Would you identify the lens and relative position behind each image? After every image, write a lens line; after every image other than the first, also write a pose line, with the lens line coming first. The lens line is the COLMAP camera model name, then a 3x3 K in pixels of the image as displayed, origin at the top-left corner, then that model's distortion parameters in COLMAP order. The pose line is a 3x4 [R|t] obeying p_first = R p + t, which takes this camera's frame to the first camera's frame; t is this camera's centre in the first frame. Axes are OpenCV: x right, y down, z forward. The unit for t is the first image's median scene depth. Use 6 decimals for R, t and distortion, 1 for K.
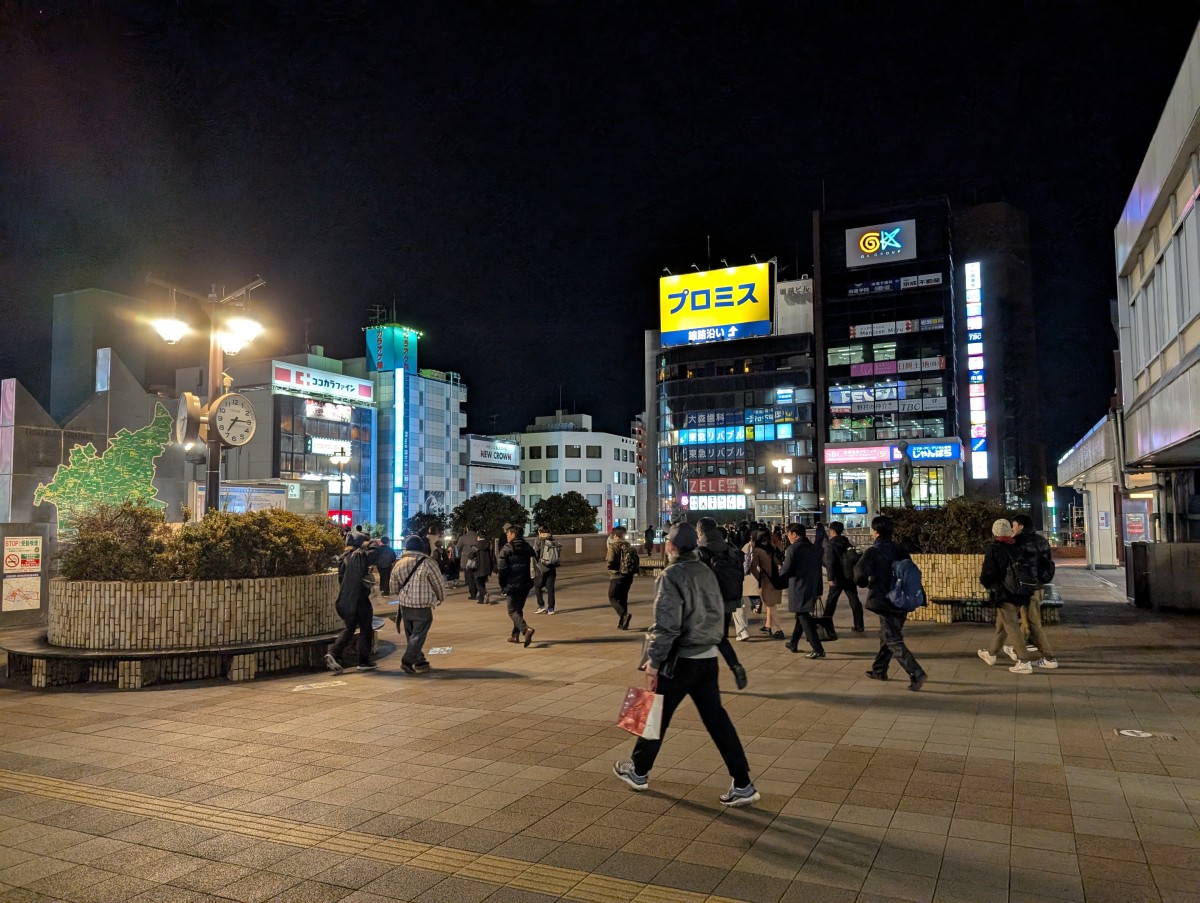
lens RADIAL K [[868.3, 0, 592.9], [0, 868.3, 480.6], [0, 0, 1]] dist [0.013307, -0.015374]
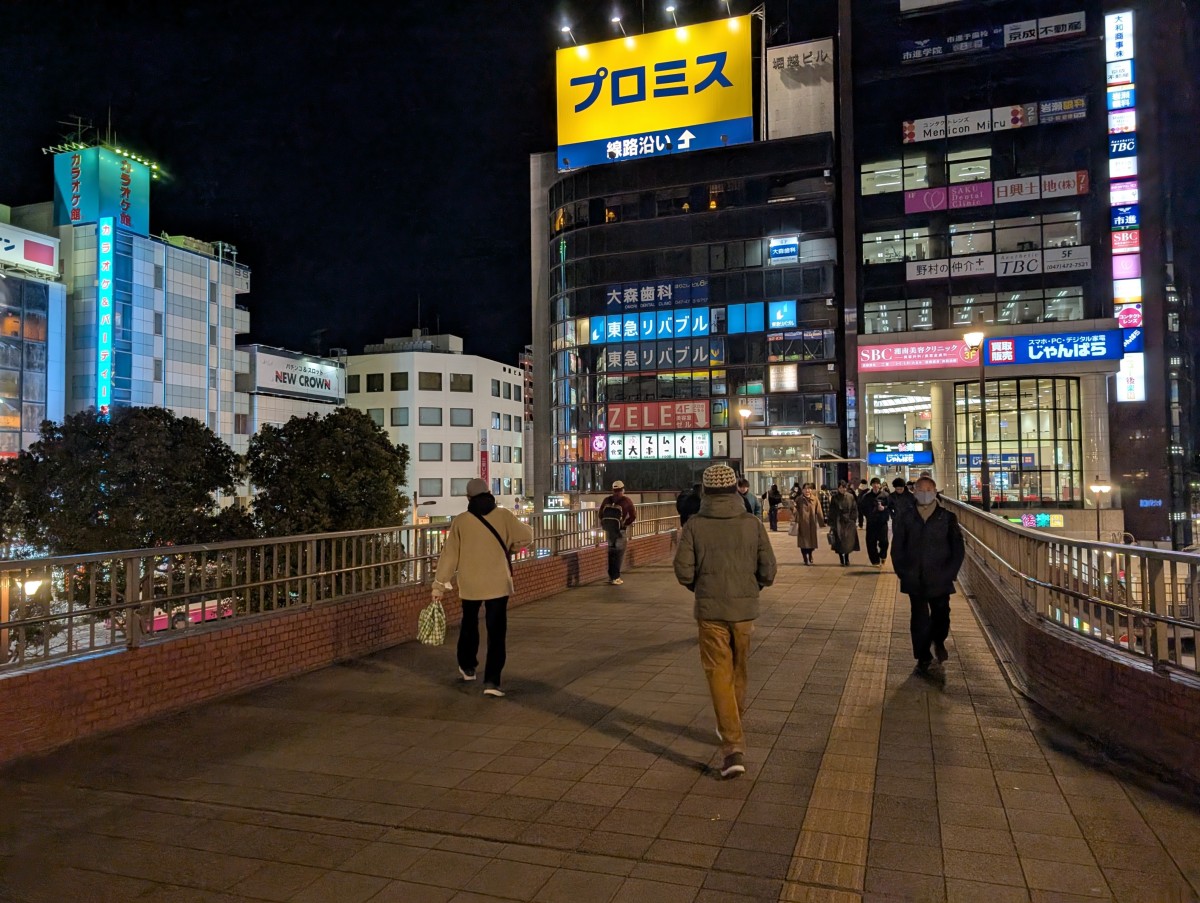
lens RADIAL K [[868.3, 0, 592.2], [0, 868.3, 461.6], [0, 0, 1]] dist [0.013307, -0.015374]
pose [[0.993080, 0.000687, 0.117439, 0.035473], [-0.003128, 0.999783, 0.020603, 0.023371], [-0.117399, -0.020828, 0.992866, 0.446827]]
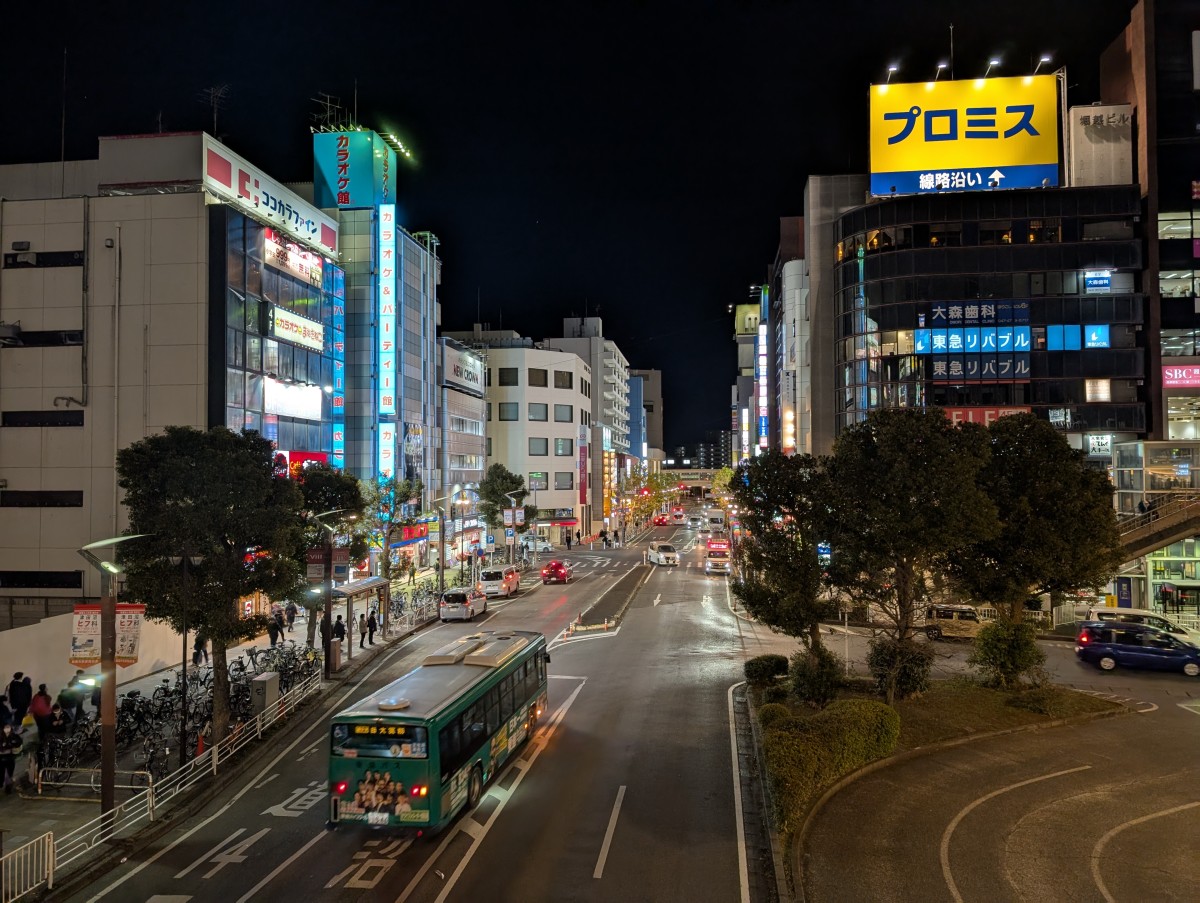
lens RADIAL K [[868.3, 0, 561.5], [0, 868.3, 463.2], [0, 0, 1]] dist [0.013307, -0.015374]
pose [[0.949149, 0.013051, 0.314556, -0.338122], [-0.021461, 0.999498, 0.023289, 0.028692], [-0.314094, -0.028856, 0.948953, 0.487245]]
